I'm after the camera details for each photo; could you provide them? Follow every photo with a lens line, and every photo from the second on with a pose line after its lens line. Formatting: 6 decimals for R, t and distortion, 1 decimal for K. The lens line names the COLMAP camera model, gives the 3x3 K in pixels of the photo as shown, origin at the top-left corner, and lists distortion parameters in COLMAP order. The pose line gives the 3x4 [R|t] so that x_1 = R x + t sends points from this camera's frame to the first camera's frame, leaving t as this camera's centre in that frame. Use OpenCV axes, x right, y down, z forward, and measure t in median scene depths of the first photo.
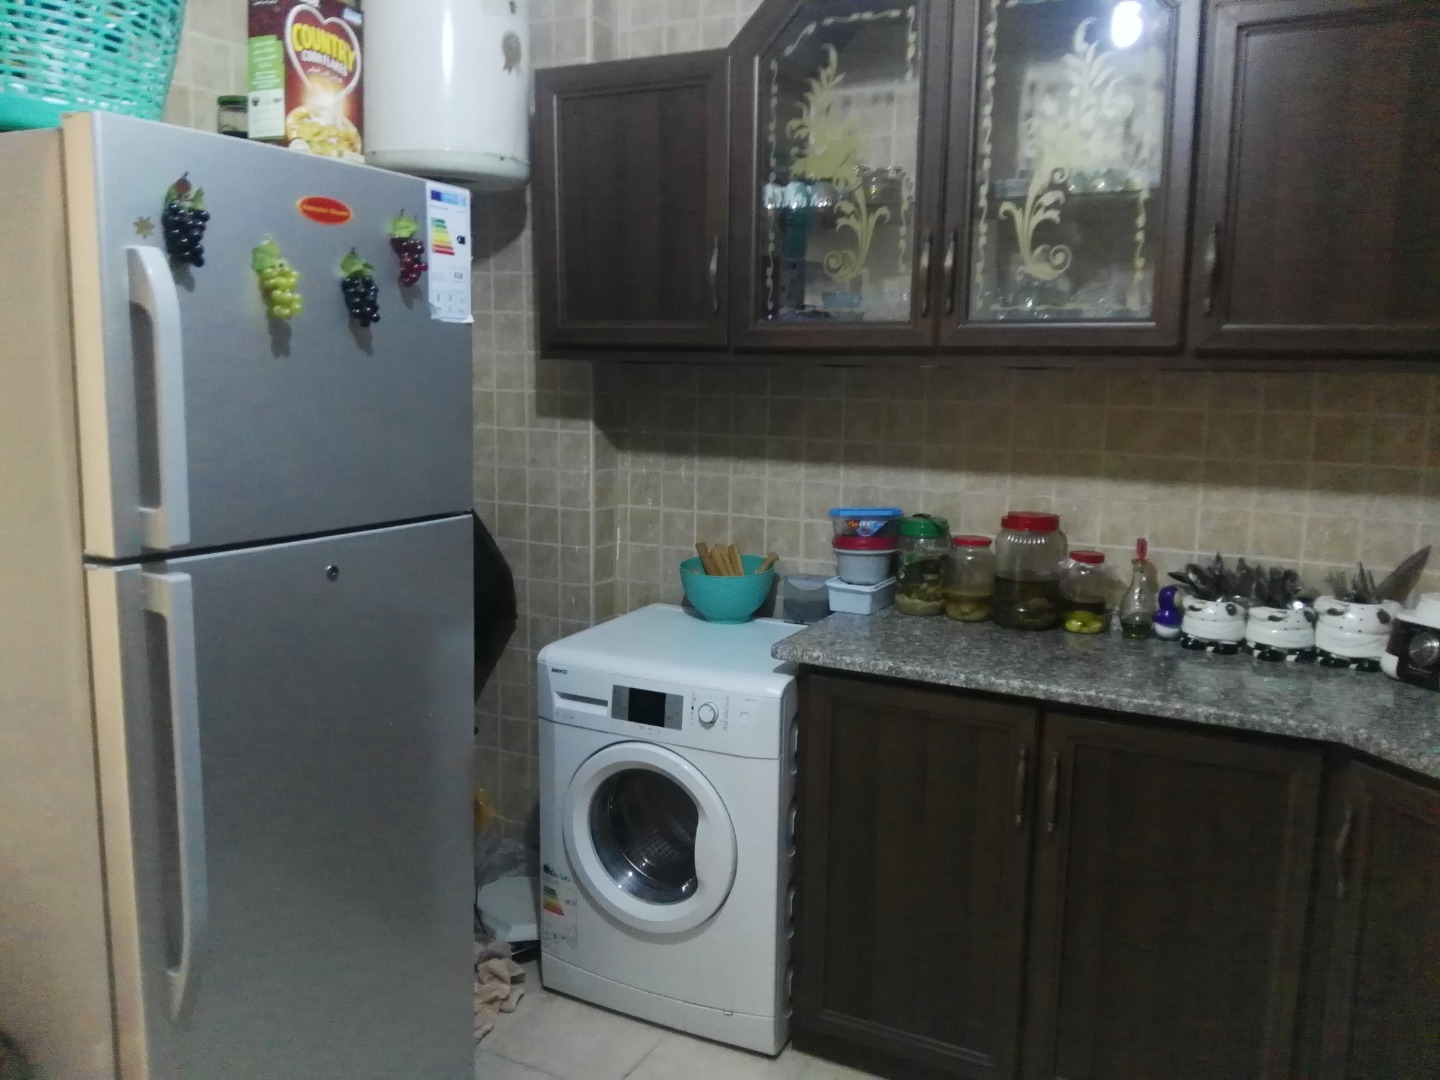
lens RADIAL K [[1178.4, 0, 721.1], [0, 1178.4, 524.1], [0, 0, 1]] dist [0.085171, -0.151902]
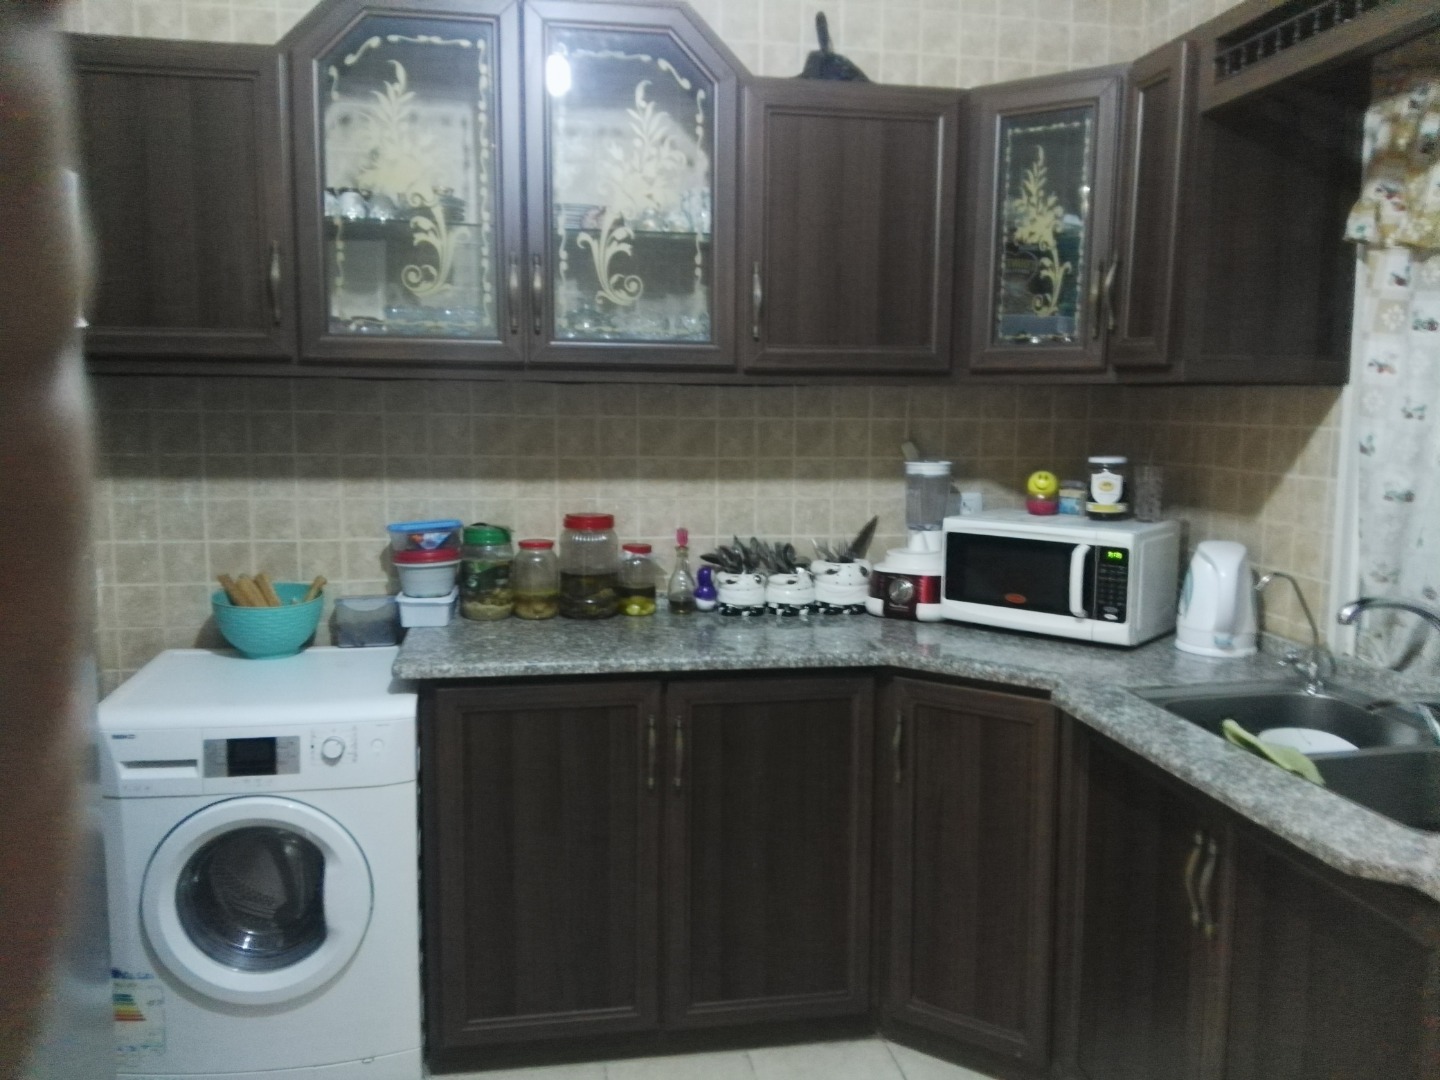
lens RADIAL K [[1183.5, 0, 750.2], [0, 1183.5, 509.1], [0, 0, 1]] dist [0.086874, -0.145608]
pose [[0.784645, -0.066249, 0.616396, -0.313068], [0.082864, 0.996560, 0.001626, -0.002783], [-0.614383, 0.049801, 0.787435, 0.038989]]
